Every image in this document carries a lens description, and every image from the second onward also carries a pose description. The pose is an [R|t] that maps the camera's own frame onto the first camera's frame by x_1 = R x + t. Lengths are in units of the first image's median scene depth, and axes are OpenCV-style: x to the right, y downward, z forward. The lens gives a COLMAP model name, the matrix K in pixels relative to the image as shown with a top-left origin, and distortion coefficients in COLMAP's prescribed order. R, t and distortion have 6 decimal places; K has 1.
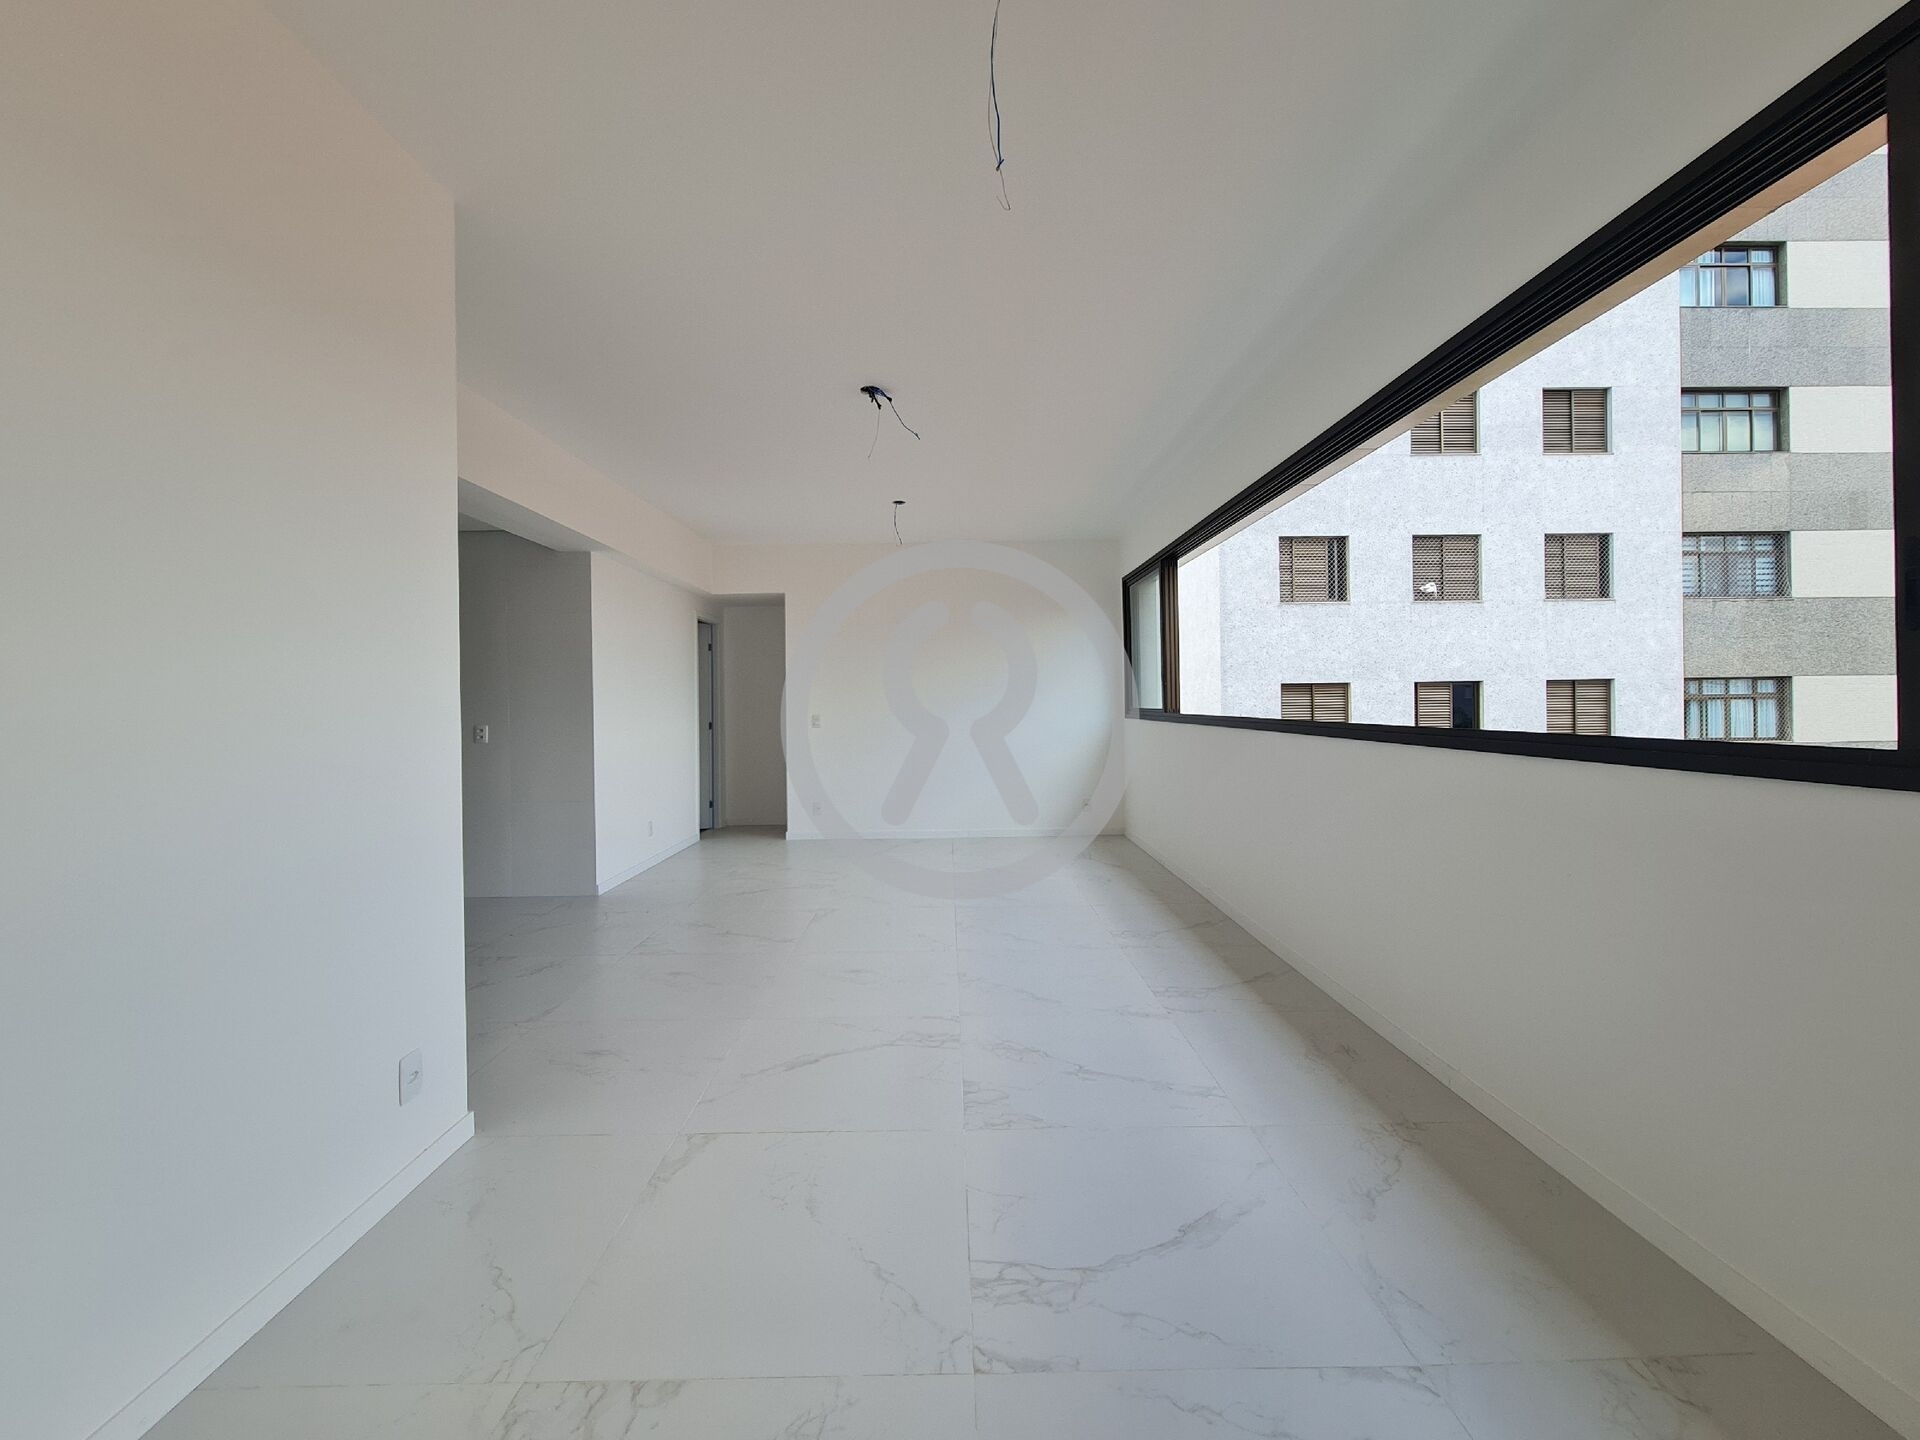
lens RADIAL K [[785.2, 0, 957.4], [0, 785.2, 707.0], [0, 0, 1]] dist [-0.001639, -0.000545]
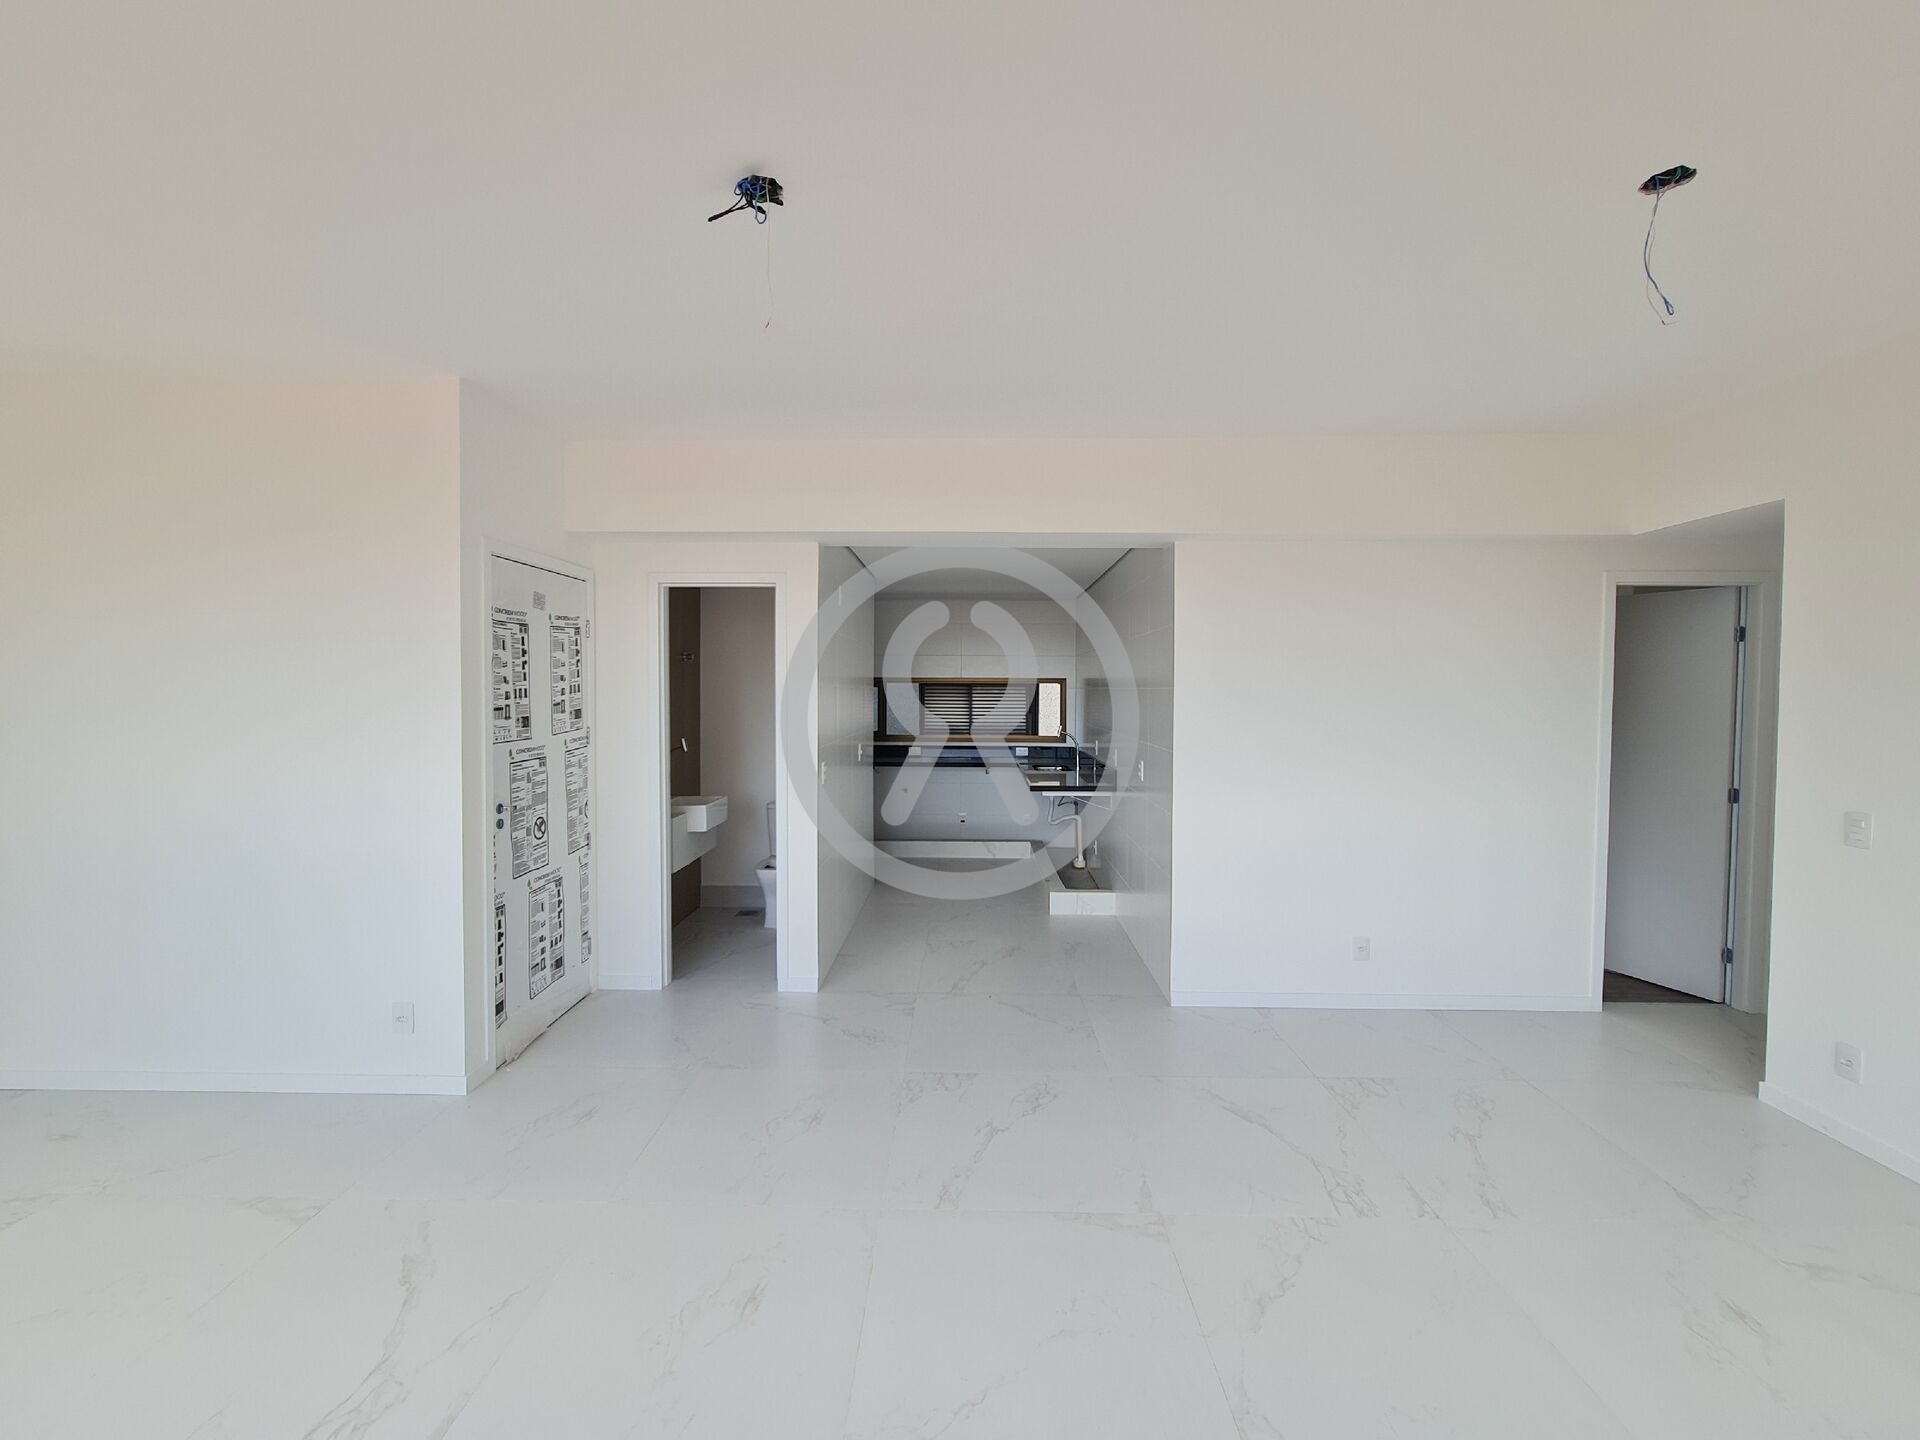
lens RADIAL K [[785.2, 0, 957.4], [0, 785.2, 707.0], [0, 0, 1]] dist [-0.001639, -0.000545]
pose [[-0.026769, 0.040653, -0.998815, 0.199323], [-0.011142, 0.999099, 0.040964, -0.050283], [0.999580, 0.012226, -0.026292, 0.582602]]
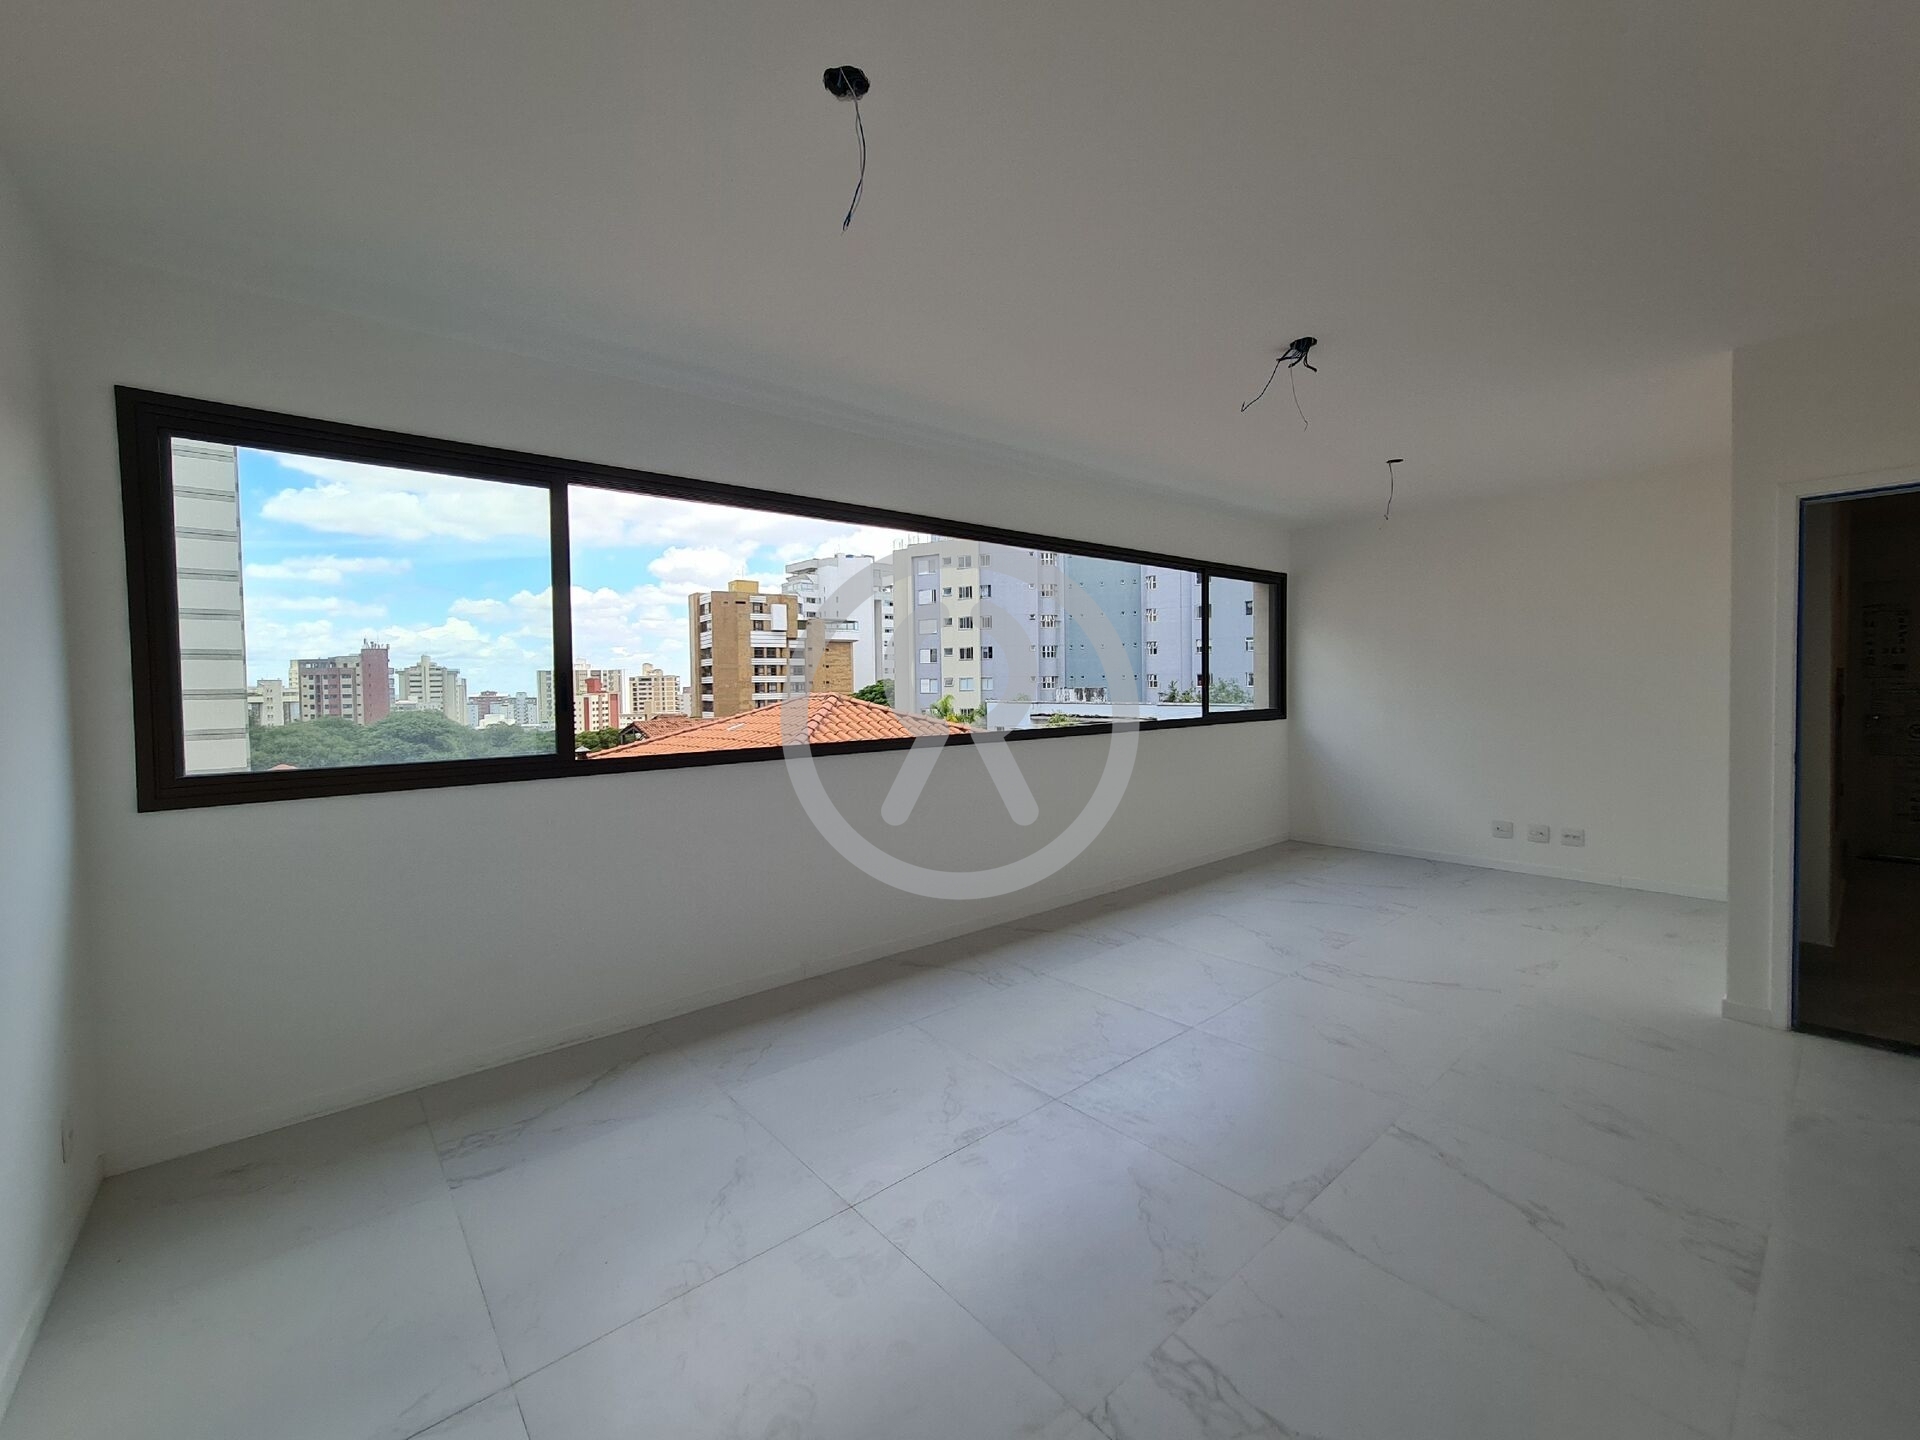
lens RADIAL K [[785.2, 0, 957.4], [0, 785.2, 707.0], [0, 0, 1]] dist [-0.001639, -0.000545]
pose [[-0.641231, 0.003380, 0.767340, -0.258838], [0.030884, 0.999294, 0.021406, -0.026331], [-0.766726, 0.037425, -0.640883, 0.929276]]
